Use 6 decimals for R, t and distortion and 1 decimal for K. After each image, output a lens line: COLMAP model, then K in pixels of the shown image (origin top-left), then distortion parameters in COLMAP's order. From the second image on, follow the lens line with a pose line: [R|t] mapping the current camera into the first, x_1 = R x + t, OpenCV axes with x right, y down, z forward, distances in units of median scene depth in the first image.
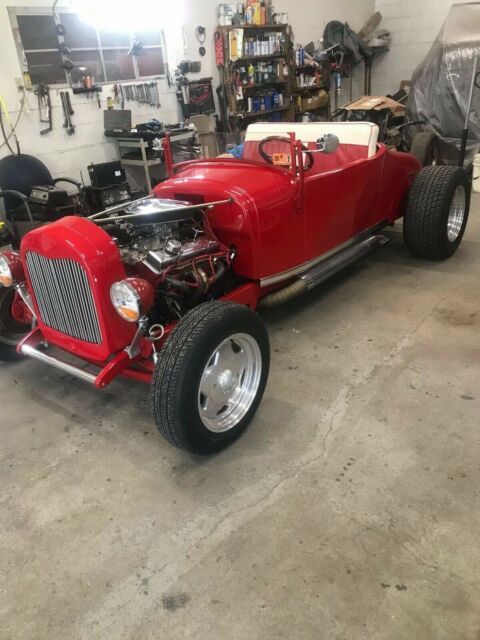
lens RADIAL K [[517.4, 0, 247.8], [0, 517.4, 307.5], [0, 0, 1]] dist [0.022524, 0.012353]
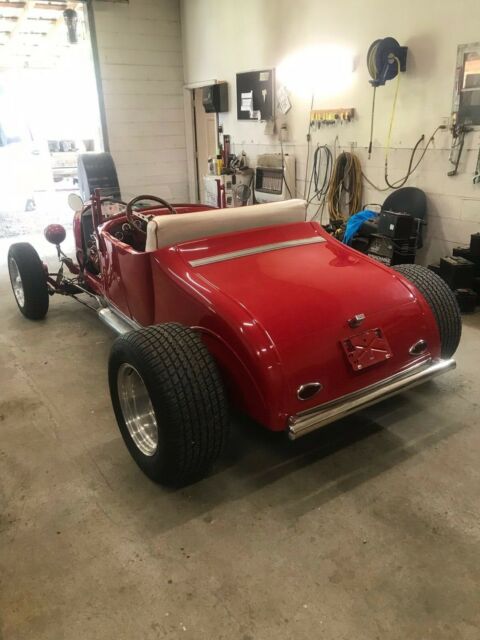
lens RADIAL K [[517.4, 0, 239.8], [0, 517.4, 320.3], [0, 0, 1]] dist [0.022524, 0.012353]
pose [[-0.315194, 0.414332, -0.853804, 0.544145], [-0.352543, 0.784165, 0.510684, -0.398169], [0.881116, 0.461967, -0.101095, 0.736797]]
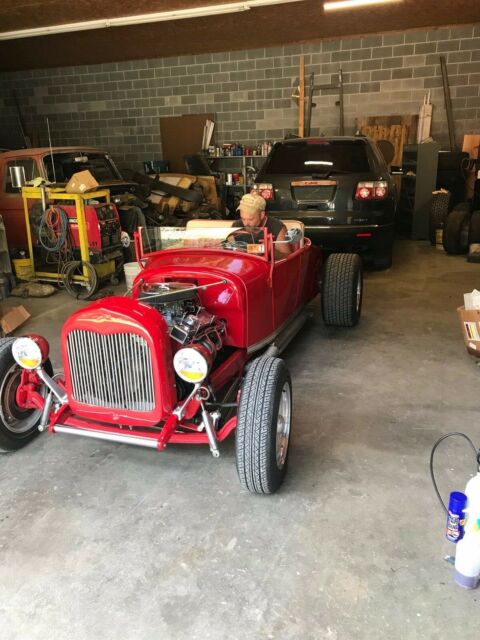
lens RADIAL K [[517.4, 0, 237.5], [0, 517.4, 322.2], [0, 0, 1]] dist [0.022524, 0.012353]
pose [[0.939535, -0.048973, 0.338933, -0.185610], [0.099130, 0.986242, -0.132289, 0.019916], [-0.327792, 0.157888, 0.931463, -0.046480]]
